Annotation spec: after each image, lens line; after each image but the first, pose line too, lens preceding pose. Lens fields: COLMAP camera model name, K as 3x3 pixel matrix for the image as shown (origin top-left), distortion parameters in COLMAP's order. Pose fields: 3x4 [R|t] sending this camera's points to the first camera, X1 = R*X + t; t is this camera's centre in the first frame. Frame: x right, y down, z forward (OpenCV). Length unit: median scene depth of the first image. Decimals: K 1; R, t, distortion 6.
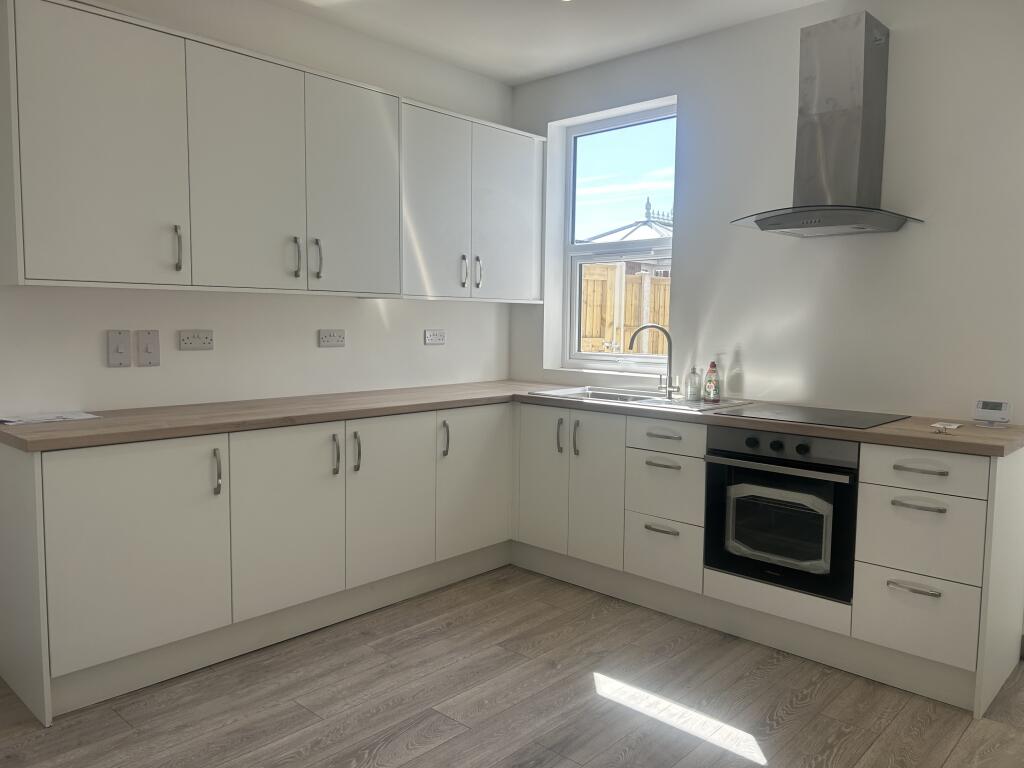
lens RADIAL K [[768.0, 0, 512.0], [0, 768.0, 385.8], [0, 0, 1]] dist [0.041727, -0.031182]
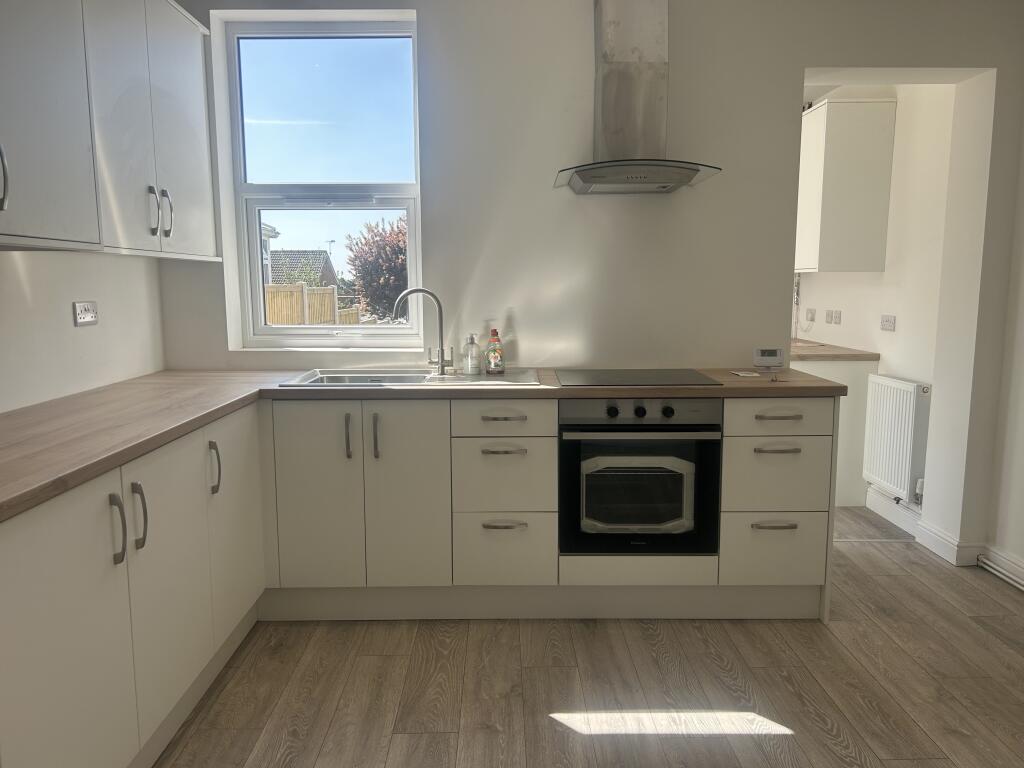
lens RADIAL K [[768.0, 0, 516.6], [0, 768.0, 388.7], [0, 0, 1]] dist [0.041727, -0.031182]
pose [[0.726237, -0.107398, 0.679003, -0.380082], [0.073808, 0.994193, 0.078310, -0.034147], [-0.683470, -0.006756, 0.729947, 0.377633]]
